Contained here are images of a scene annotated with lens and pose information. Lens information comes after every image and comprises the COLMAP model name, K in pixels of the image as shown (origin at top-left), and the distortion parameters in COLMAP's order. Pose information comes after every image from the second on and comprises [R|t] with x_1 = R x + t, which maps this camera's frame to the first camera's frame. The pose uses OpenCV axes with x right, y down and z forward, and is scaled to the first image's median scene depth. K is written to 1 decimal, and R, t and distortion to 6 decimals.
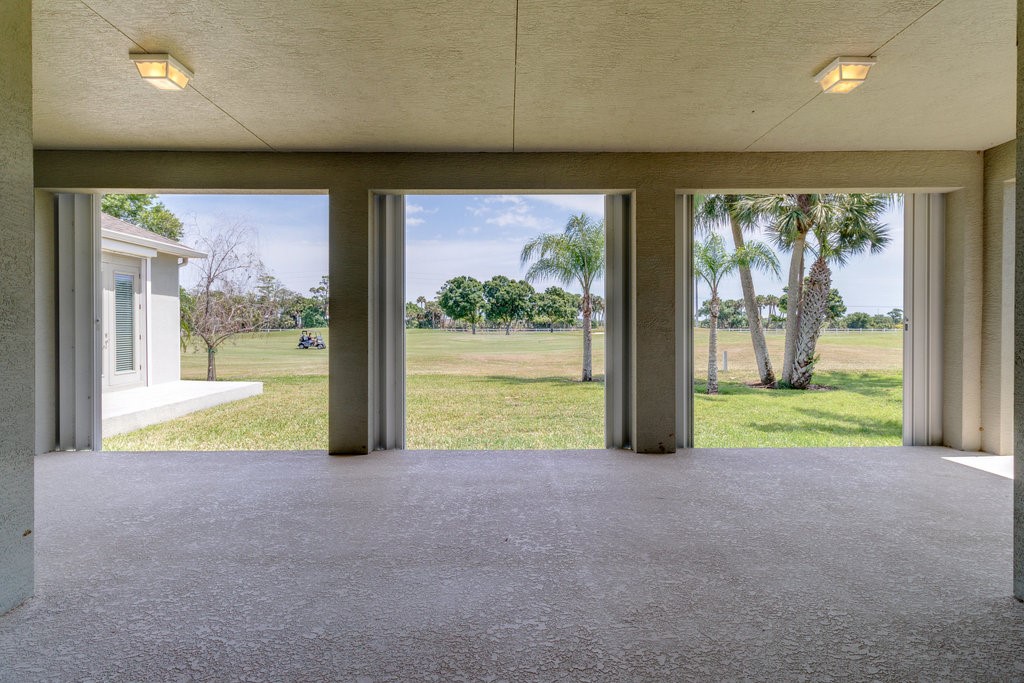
lens RADIAL K [[474.9, 0, 517.1], [0, 474.9, 333.2], [0, 0, 1]] dist [0.001323, 0.000139]
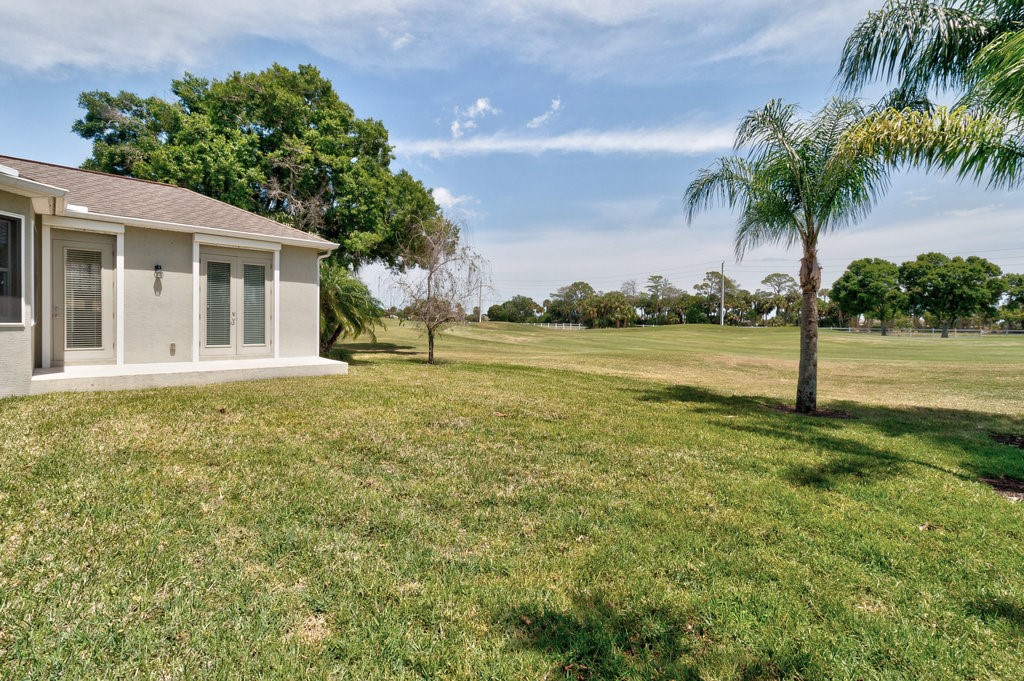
lens RADIAL K [[474.9, 0, 514.0], [0, 474.9, 331.5], [0, 0, 1]] dist [0.001323, 0.000139]
pose [[0.679554, 0.024411, -0.733219, 0.063781], [-0.024717, 0.999641, 0.010373, 0.002153], [0.733209, 0.011074, 0.679914, 0.079686]]
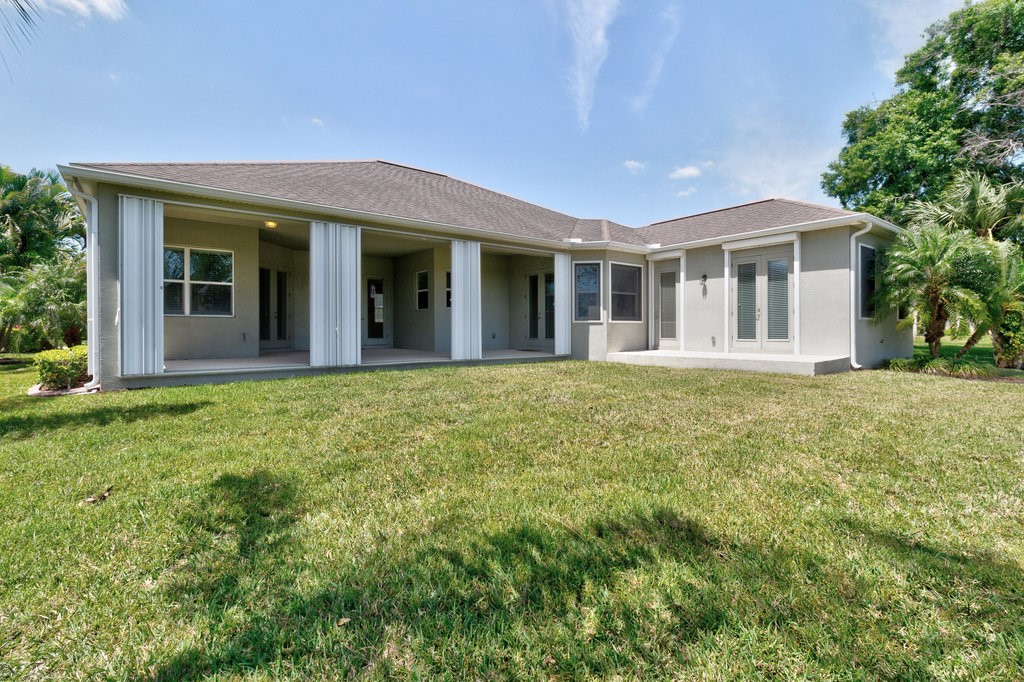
lens RADIAL K [[474.9, 0, 512.7], [0, 474.9, 330.3], [0, 0, 1]] dist [0.001323, 0.000139]
pose [[-0.806444, 0.006398, -0.591276, 0.054213], [-0.004279, 0.999852, 0.016654, 0.004701], [0.591295, 0.015961, -0.806297, 0.190981]]
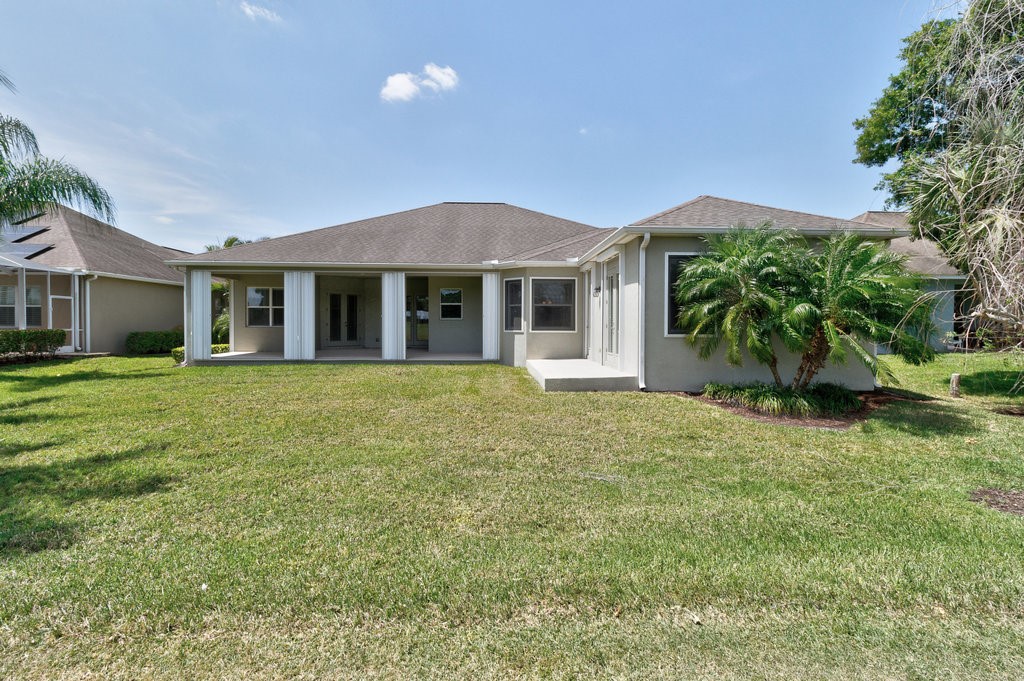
lens RADIAL K [[474.9, 0, 510.0], [0, 474.9, 339.1], [0, 0, 1]] dist [0.001323, 0.000139]
pose [[-0.999832, 0.000996, -0.018311, -0.063830], [0.000104, 0.998816, 0.048642, -0.001946], [0.018338, 0.048632, -0.998648, 0.263840]]
